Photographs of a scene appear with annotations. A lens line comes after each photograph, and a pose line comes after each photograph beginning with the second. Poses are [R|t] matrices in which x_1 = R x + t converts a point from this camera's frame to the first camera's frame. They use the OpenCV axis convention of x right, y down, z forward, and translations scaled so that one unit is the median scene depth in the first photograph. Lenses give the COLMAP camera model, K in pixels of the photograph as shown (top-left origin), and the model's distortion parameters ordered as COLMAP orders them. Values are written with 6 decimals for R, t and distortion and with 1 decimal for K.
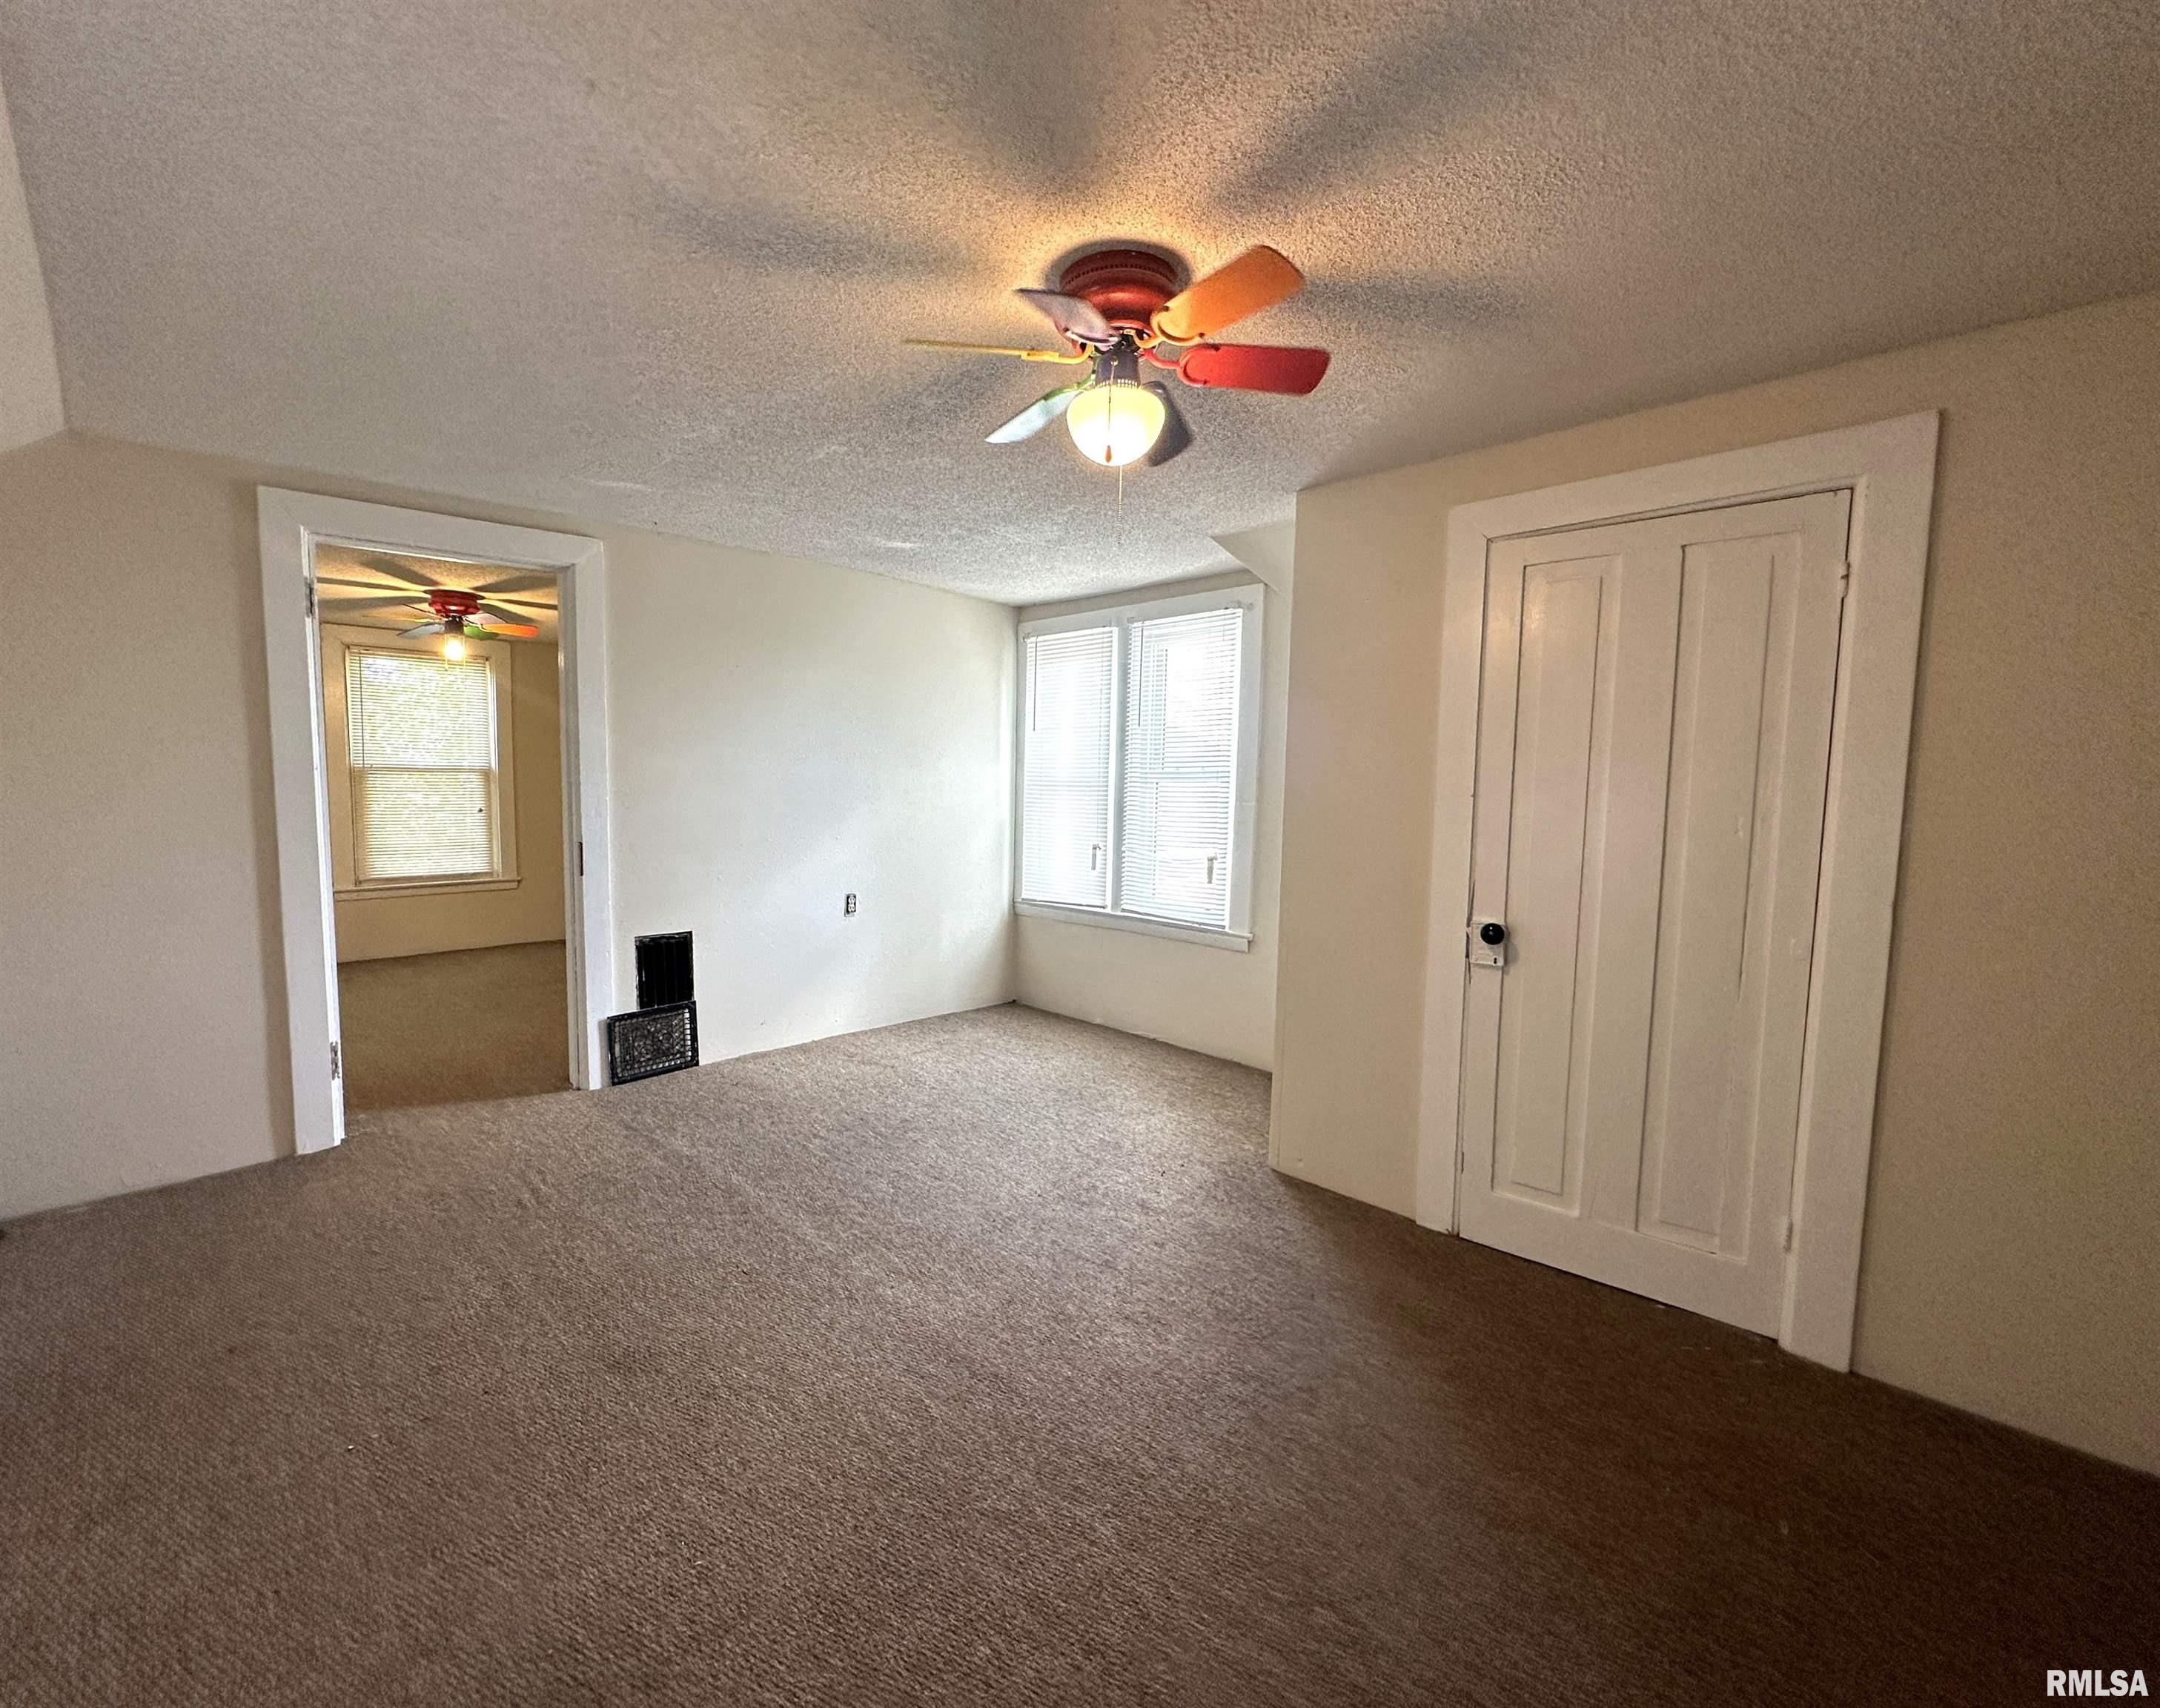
lens RADIAL K [[909.9, 0, 998.4], [0, 909.9, 859.4], [0, 0, 1]] dist [-0.008561, 0.000119]
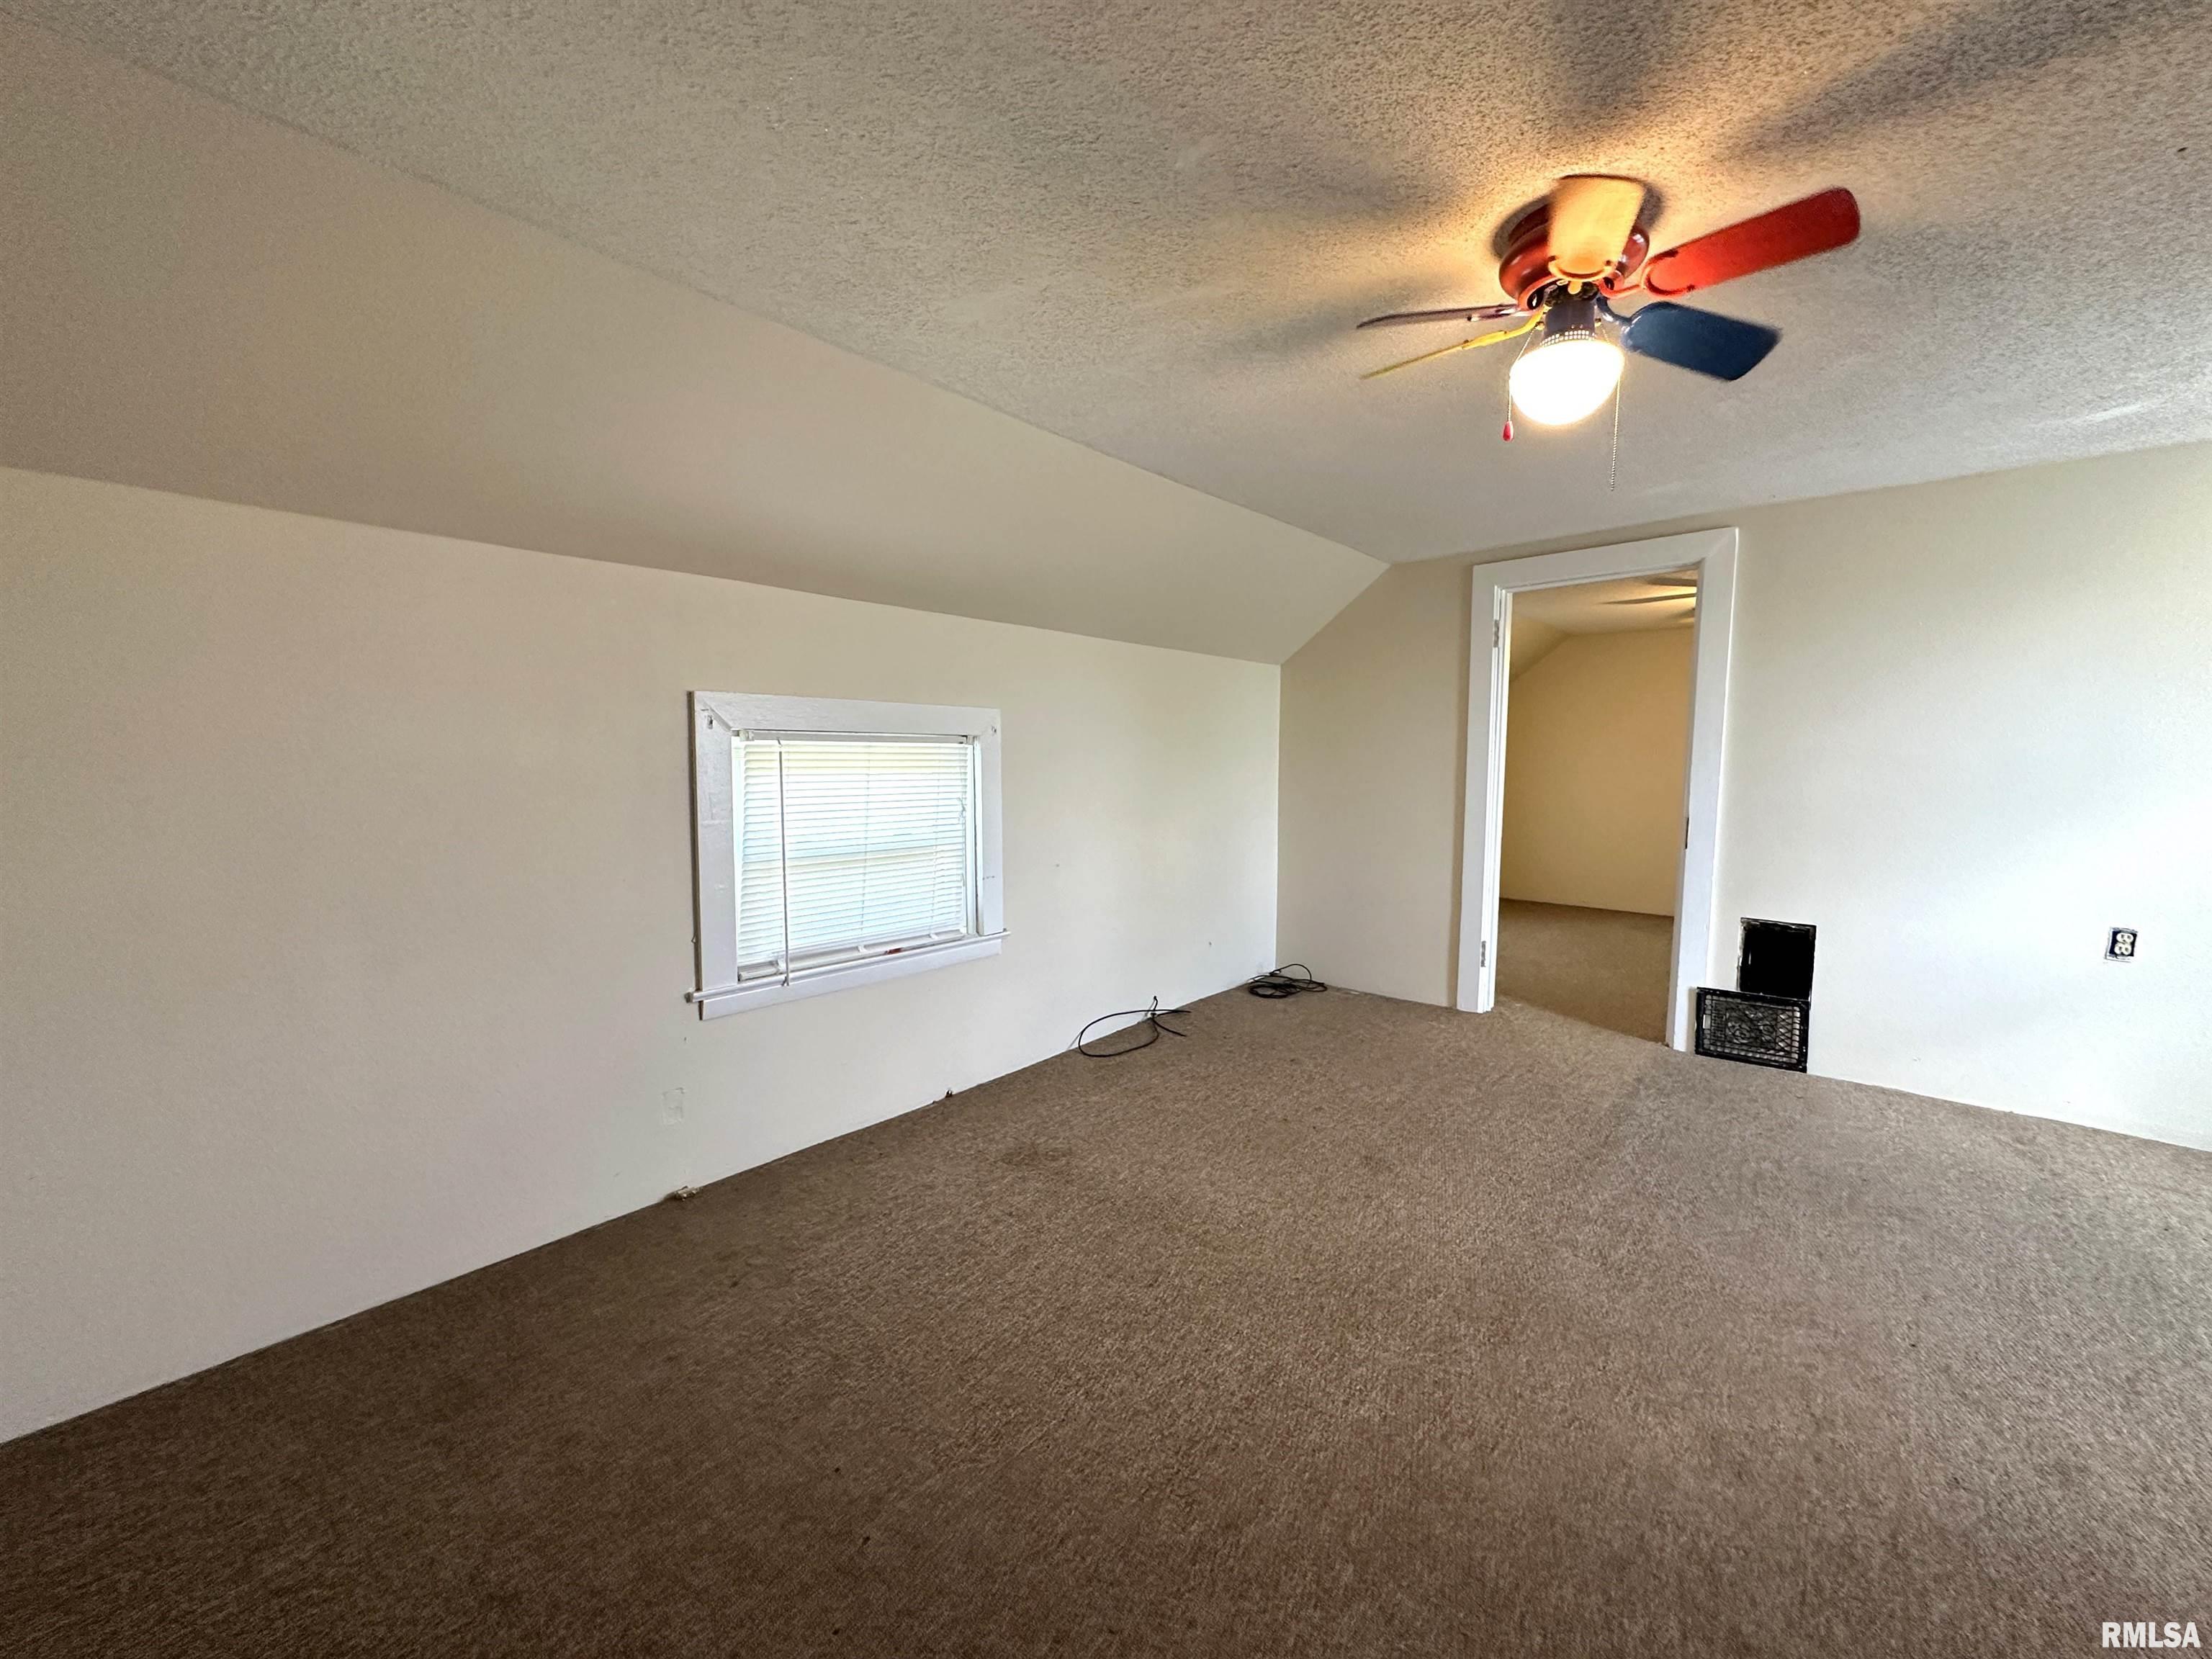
lens RADIAL K [[874.8, 0, 1125.0], [0, 874.8, 826.0], [0, 0, 1]] dist [0.000529, -0.002339]
pose [[0.112304, 0.075642, -0.990791, 0.484935], [-0.091911, 0.993615, 0.065439, -0.014705], [0.989414, 0.083715, 0.118539, 0.221339]]
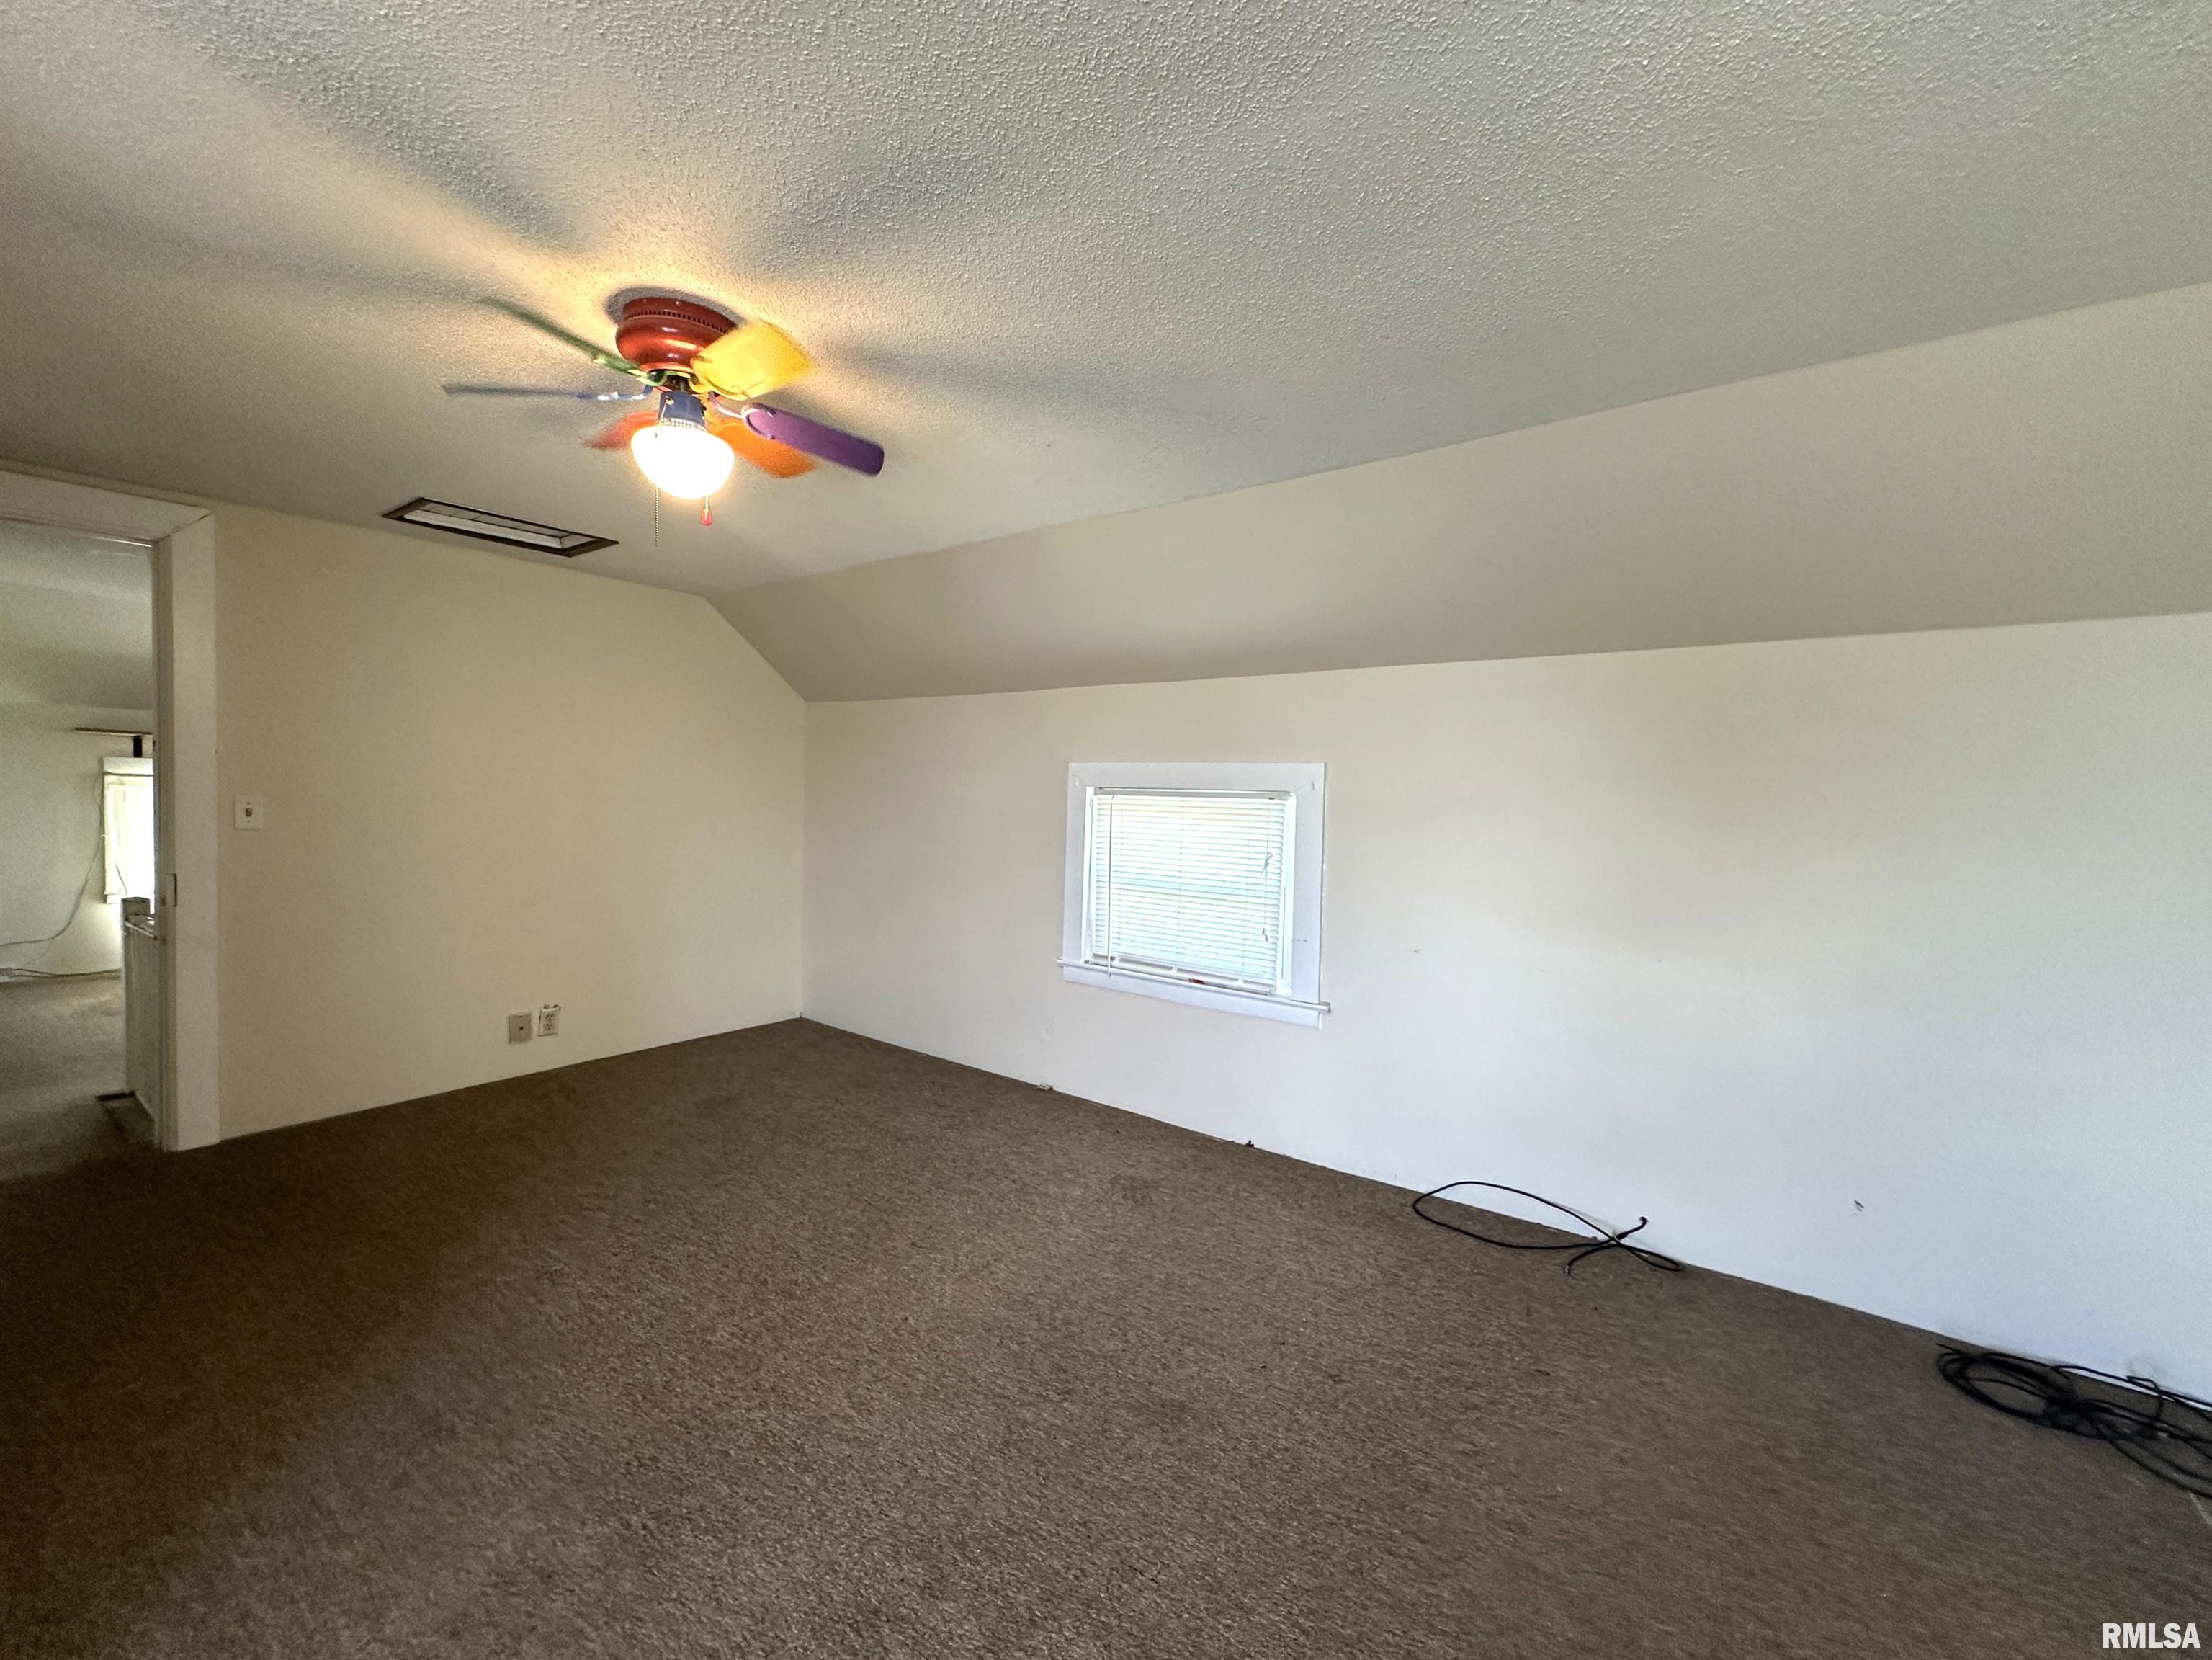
lens RADIAL K [[893.8, 0, 1106.0], [0, 893.8, 830.0], [0, 0, 1]] dist [-0.003038, -0.000179]
pose [[-0.983736, -0.027556, -0.177493, -0.085293], [-0.050090, 0.991047, 0.123757, -0.097279], [0.172494, 0.130635, -0.976310, 1.013864]]
